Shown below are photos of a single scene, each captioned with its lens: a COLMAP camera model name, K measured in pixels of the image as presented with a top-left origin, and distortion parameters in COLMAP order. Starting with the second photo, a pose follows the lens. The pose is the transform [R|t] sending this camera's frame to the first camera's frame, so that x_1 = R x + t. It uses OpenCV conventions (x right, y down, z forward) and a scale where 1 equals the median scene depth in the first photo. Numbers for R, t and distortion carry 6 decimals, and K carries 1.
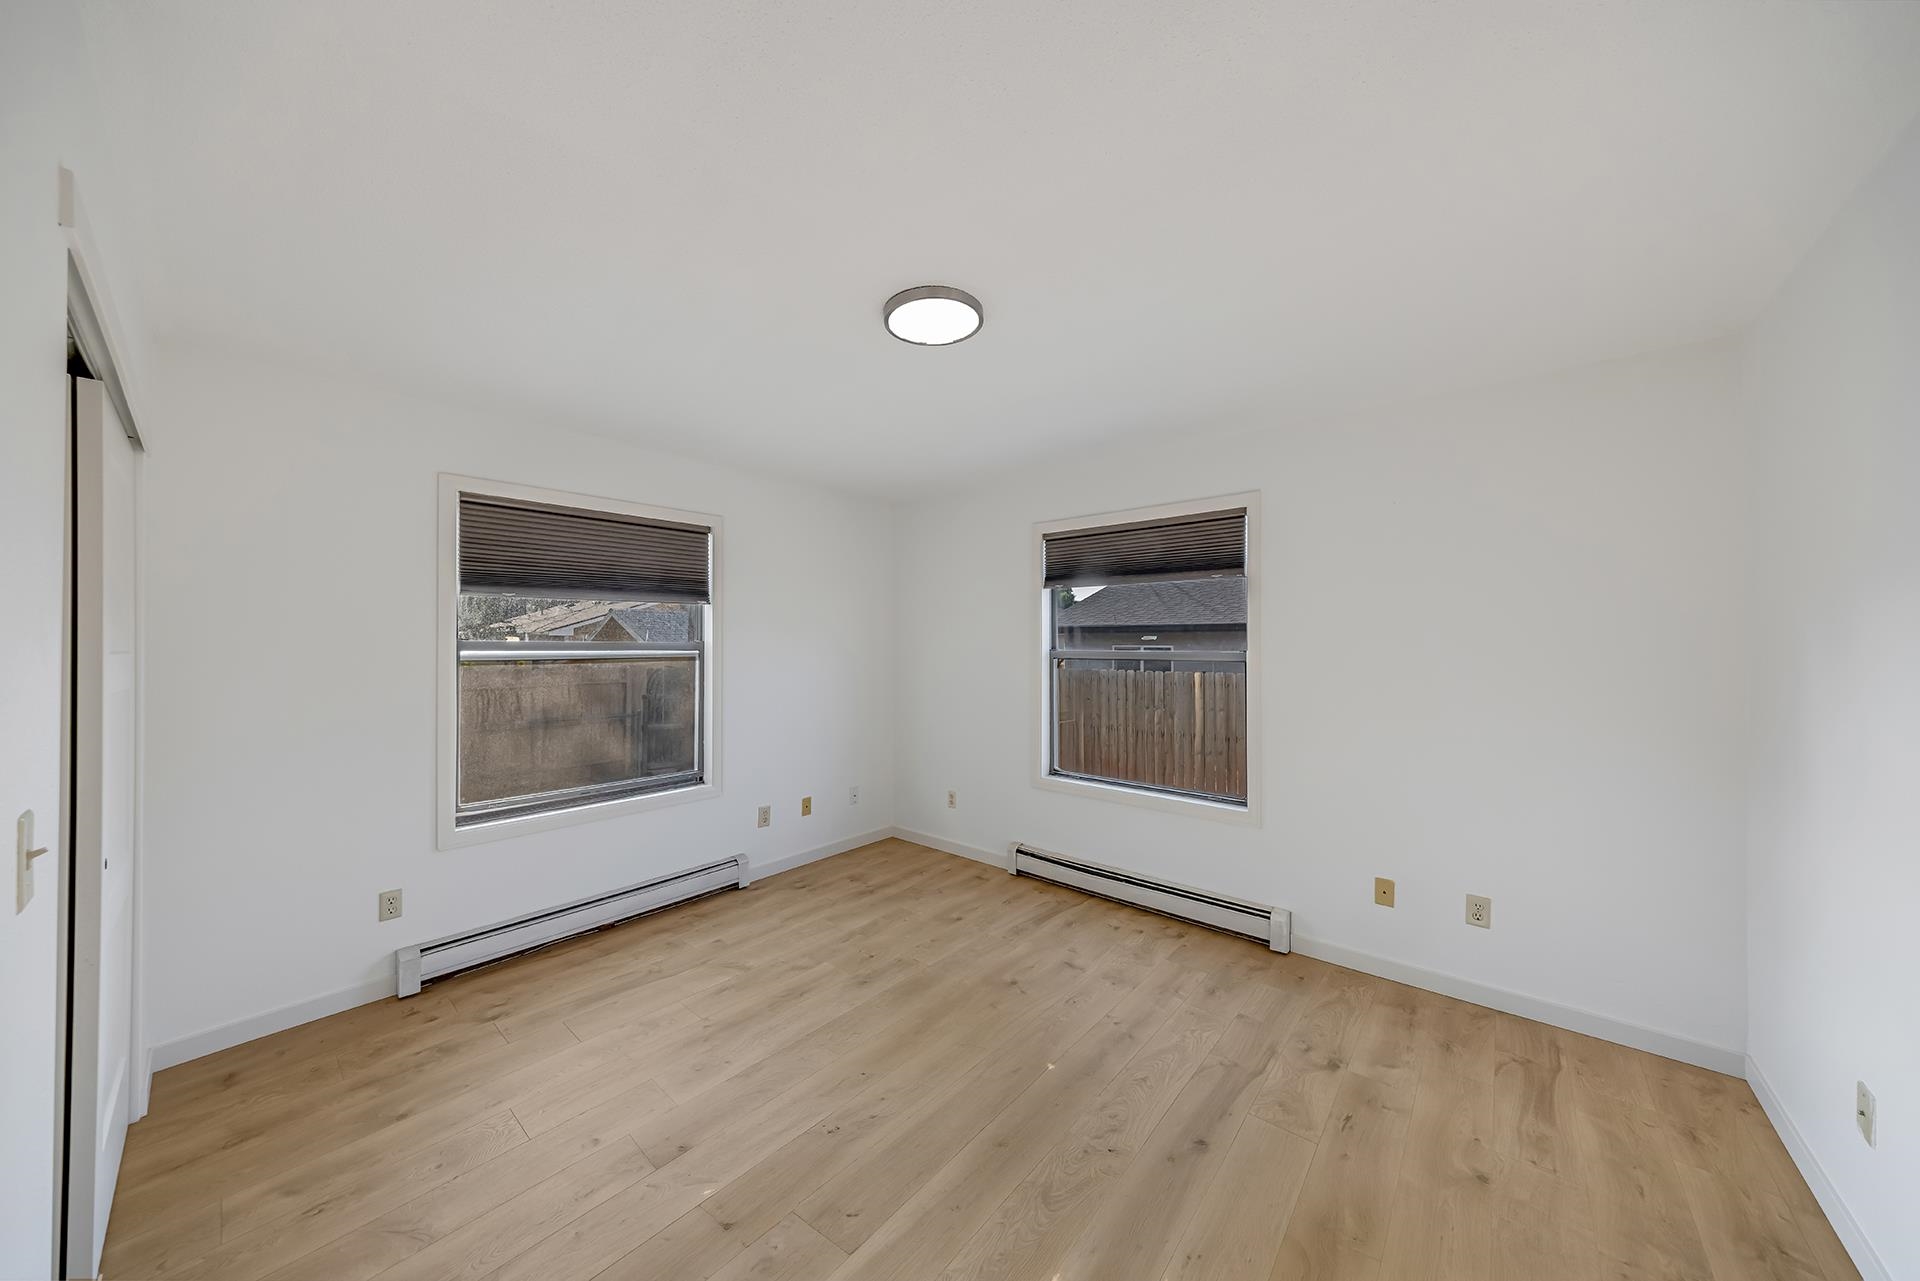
lens RADIAL K [[640.7, 0, 959.5], [0, 640.7, 643.3], [0, 0, 1]] dist [-0.007436, -0.000051]
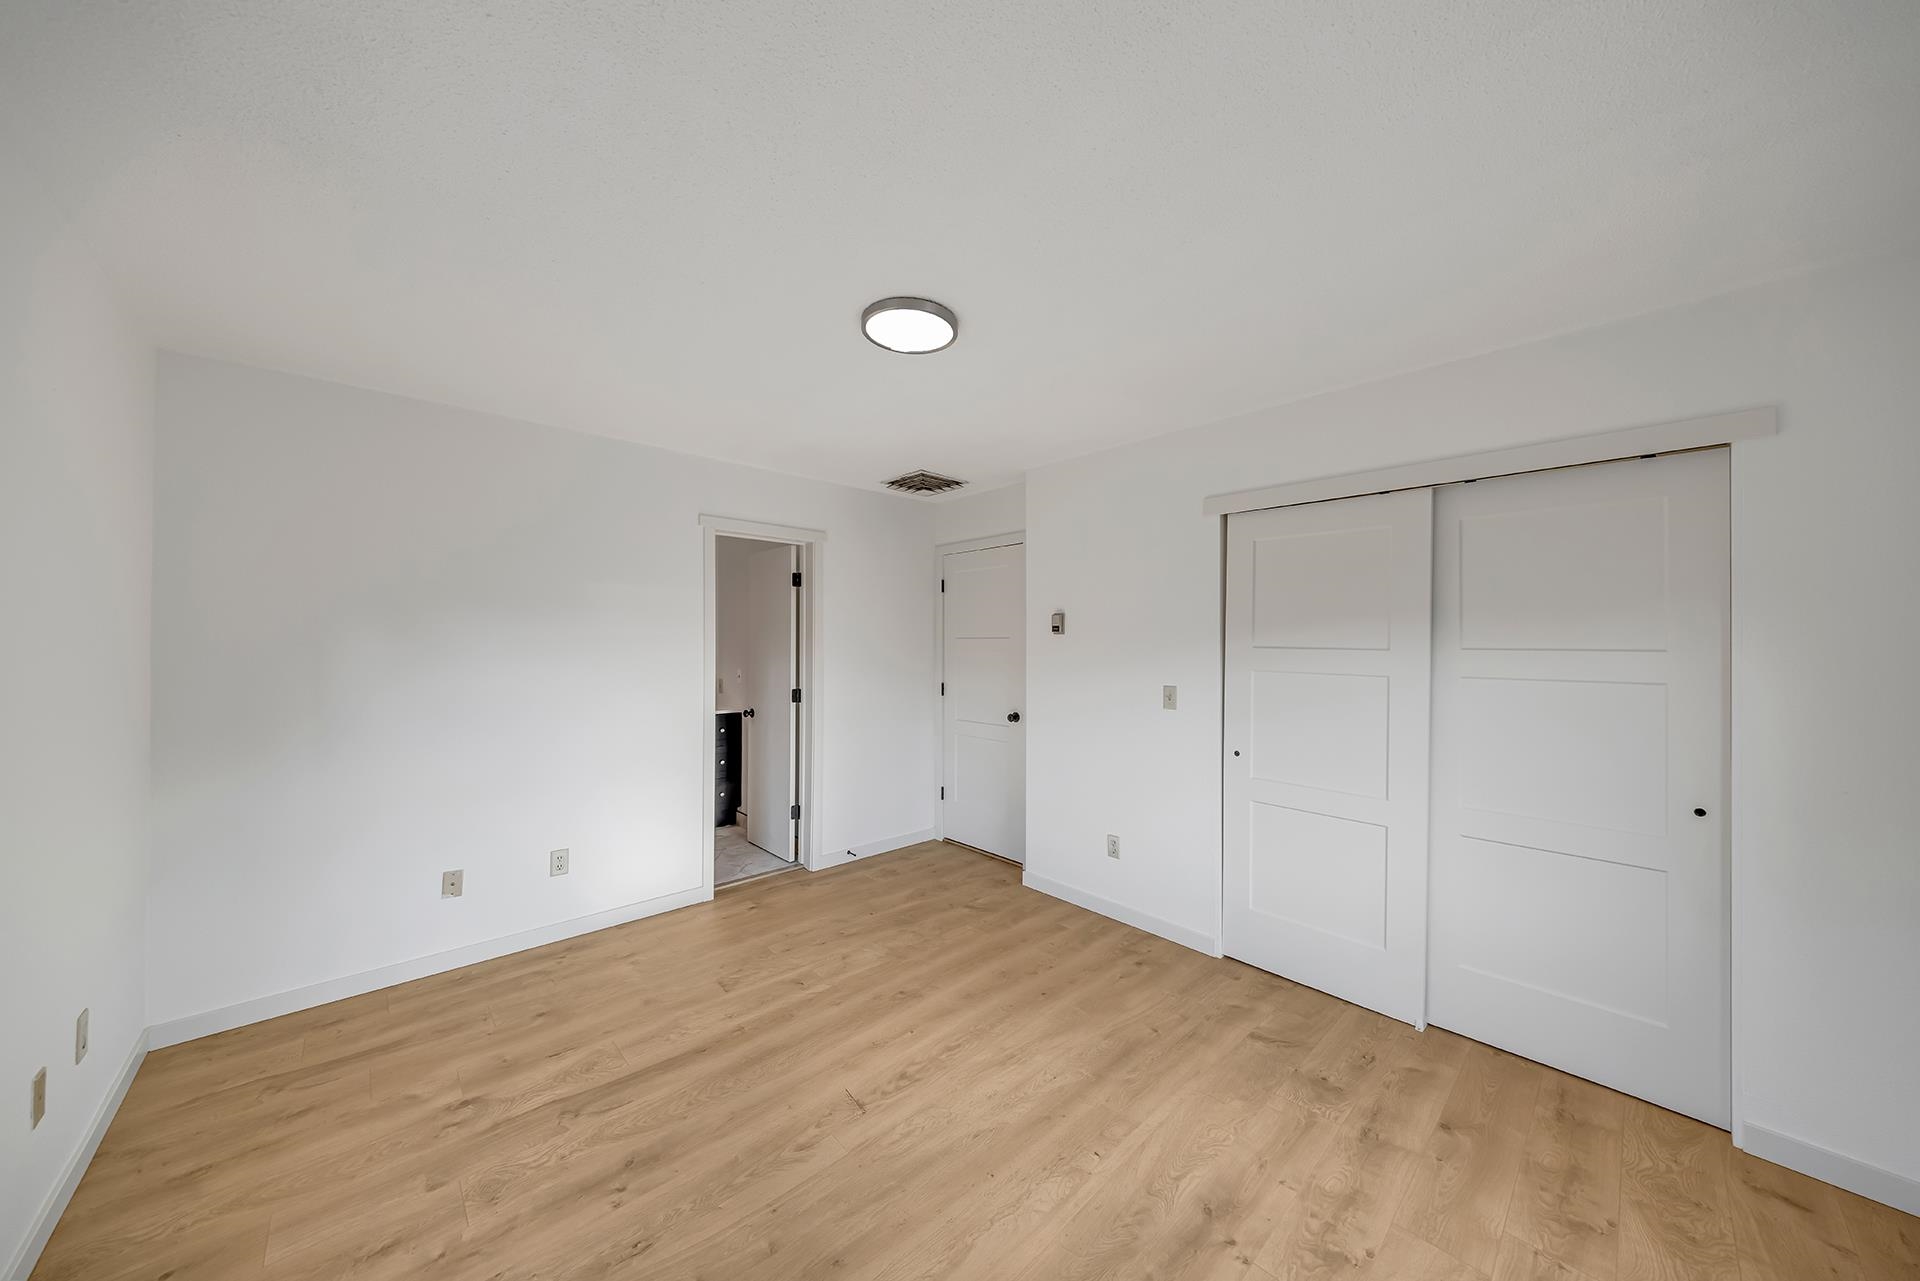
lens RADIAL K [[640.7, 0, 959.5], [0, 640.7, 643.3], [0, 0, 1]] dist [-0.007436, -0.000051]
pose [[-0.993609, -0.002114, 0.112857, -0.221337], [-0.002637, 0.999986, -0.004485, 0.006365], [-0.112846, -0.004754, -0.993601, 1.869209]]
